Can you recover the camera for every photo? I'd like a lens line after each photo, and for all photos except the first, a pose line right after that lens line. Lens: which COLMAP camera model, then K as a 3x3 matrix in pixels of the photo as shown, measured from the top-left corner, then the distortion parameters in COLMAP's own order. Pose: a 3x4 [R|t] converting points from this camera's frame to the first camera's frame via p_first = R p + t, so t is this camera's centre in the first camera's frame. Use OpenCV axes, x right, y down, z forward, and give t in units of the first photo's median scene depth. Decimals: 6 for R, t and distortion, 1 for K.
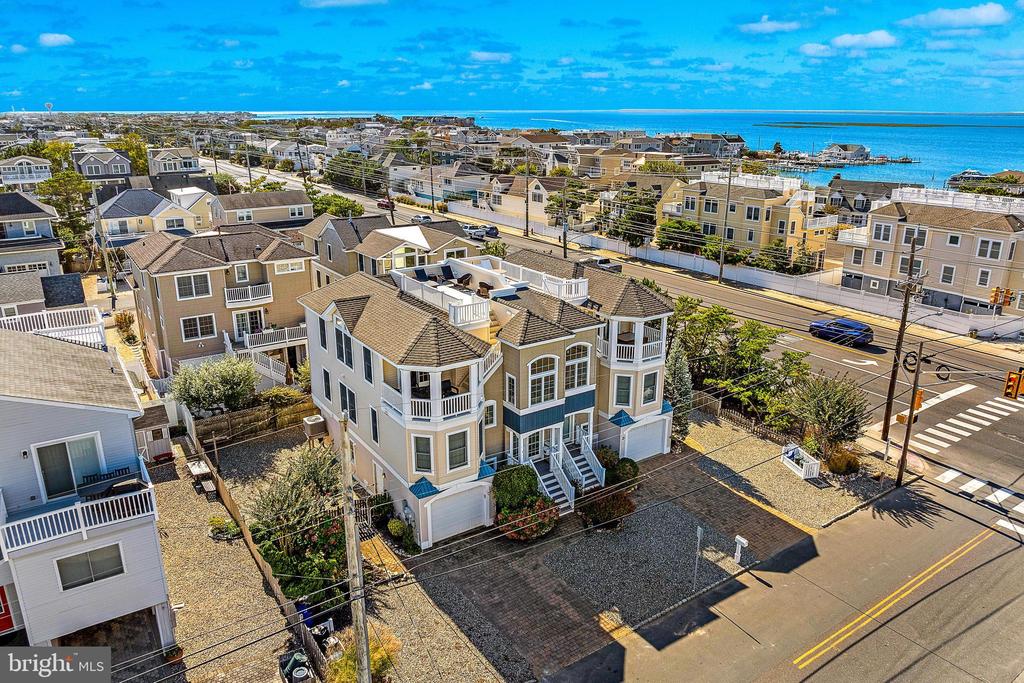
lens RADIAL K [[724.9, 0, 512.1], [0, 724.9, 326.1], [0, 0, 1]] dist [-0.036409, -0.006157]
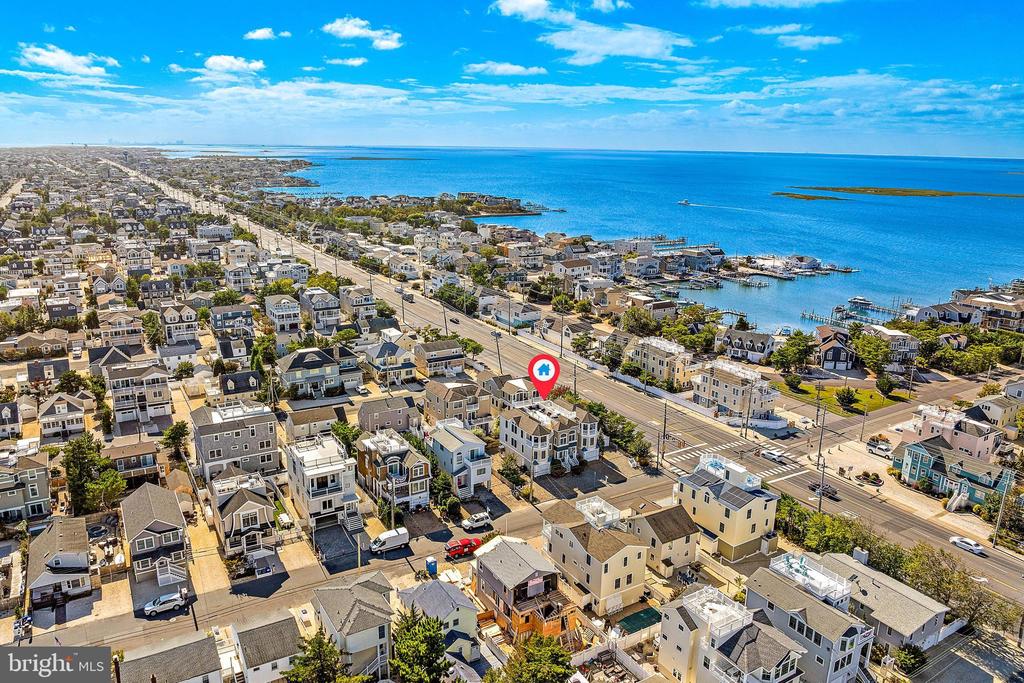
lens RADIAL K [[724.9, 0, 505.3], [0, 724.9, 345.3], [0, 0, 1]] dist [-0.036409, -0.006157]
pose [[0.998114, 0.025843, -0.055674, -0.063660], [-0.027191, 0.999352, -0.023587, -0.311436], [0.055028, 0.025057, 0.998170, -2.783432]]
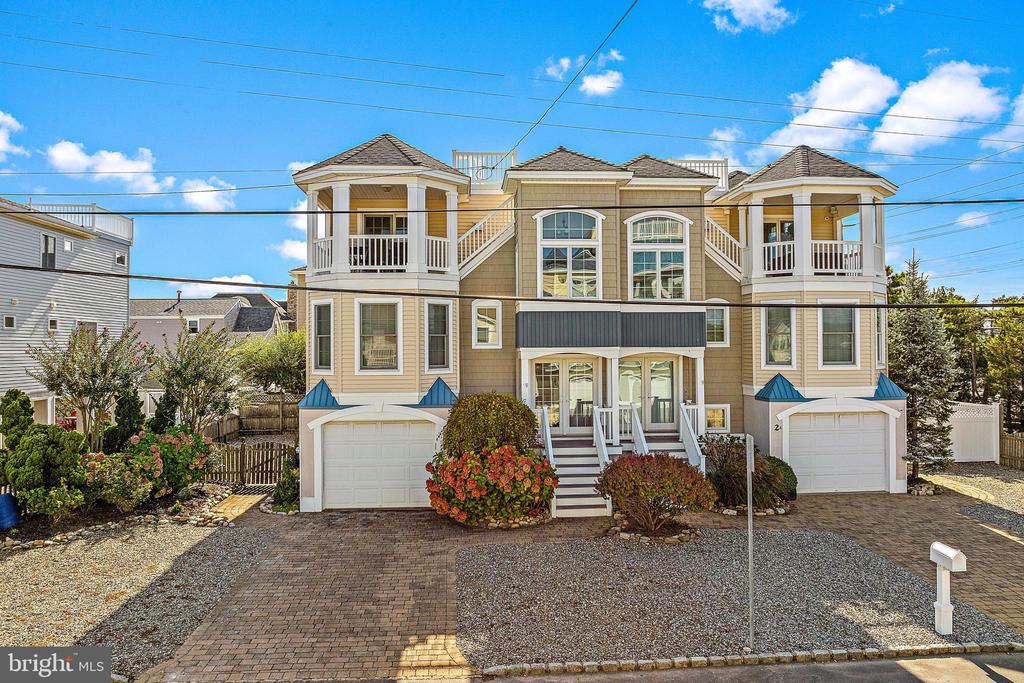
lens RADIAL K [[724.9, 0, 509.5], [0, 724.9, 335.5], [0, 0, 1]] dist [-0.036409, -0.006157]
pose [[0.861956, -0.015135, -0.506757, 0.245414], [-0.138523, 0.954490, -0.264123, 0.249152], [0.487692, 0.297860, 0.820632, 0.473179]]
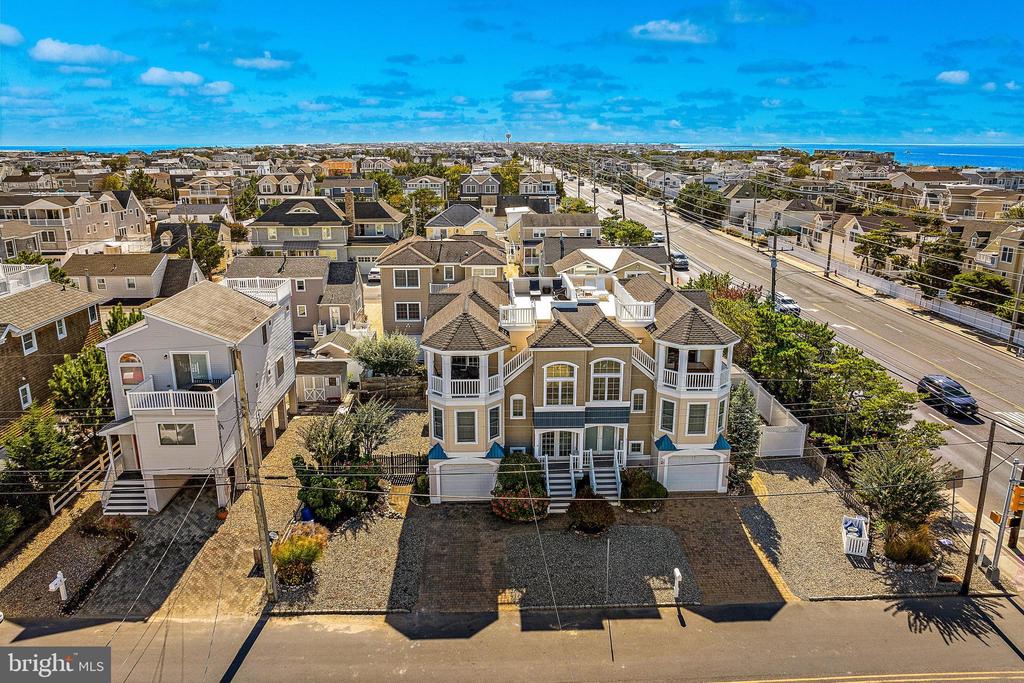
lens RADIAL K [[724.9, 0, 509.6], [0, 724.9, 321.1], [0, 0, 1]] dist [-0.036409, -0.006157]
pose [[0.846045, 0.127000, -0.517764, 0.465407], [-0.151850, 0.988387, -0.005692, -0.002362], [0.511028, 0.083438, 0.855505, 0.010988]]
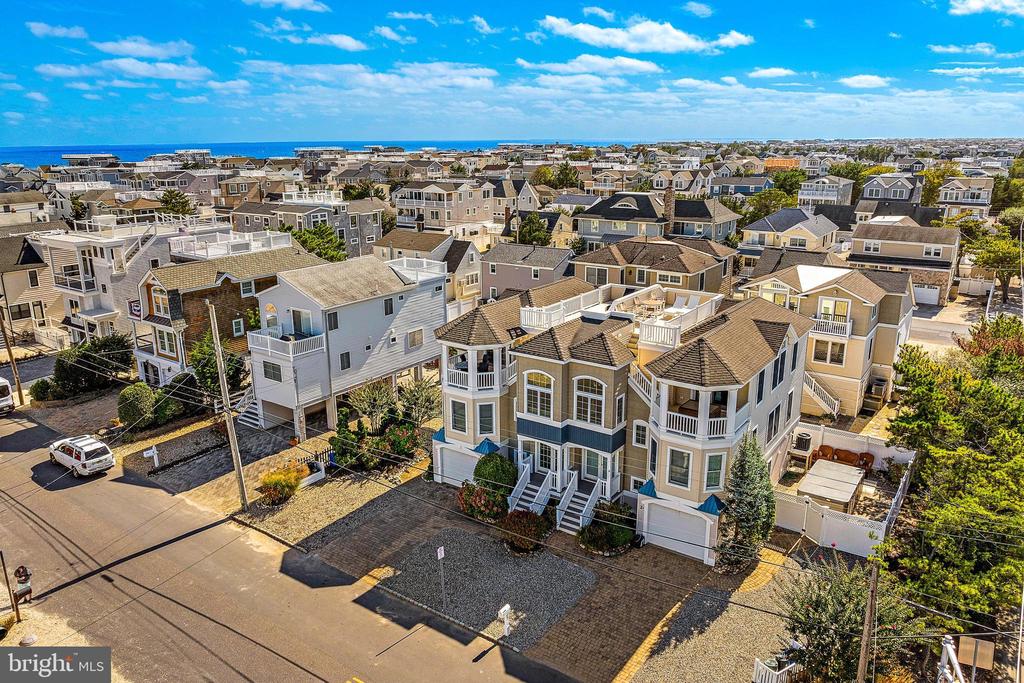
lens RADIAL K [[724.9, 0, 512.1], [0, 724.9, 338.9], [0, 0, 1]] dist [-0.036409, -0.006157]
pose [[0.352878, 0.244918, -0.903046, 0.834742], [-0.261094, 0.952572, 0.156323, -0.136133], [0.898502, 0.180617, 0.400089, 0.461410]]
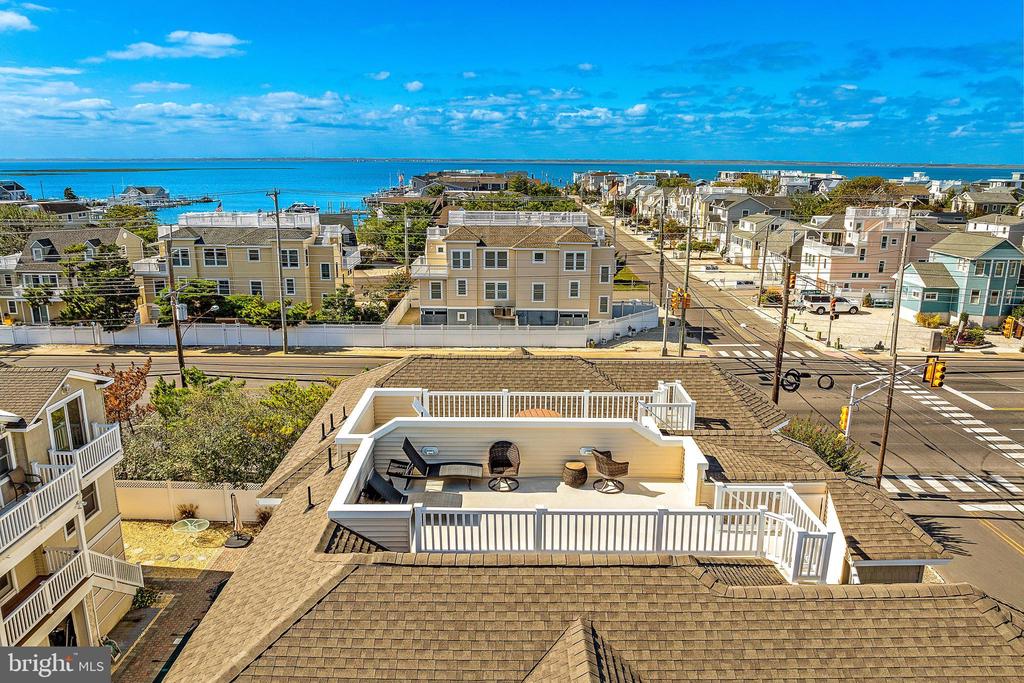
lens RADIAL K [[724.9, 0, 511.8], [0, 724.9, 335.4], [0, 0, 1]] dist [-0.036409, -0.006157]
pose [[0.562467, -0.195600, 0.803350, -0.384337], [0.233572, 0.969629, 0.072550, -0.162705], [-0.793142, 0.146833, 0.591071, 0.761558]]
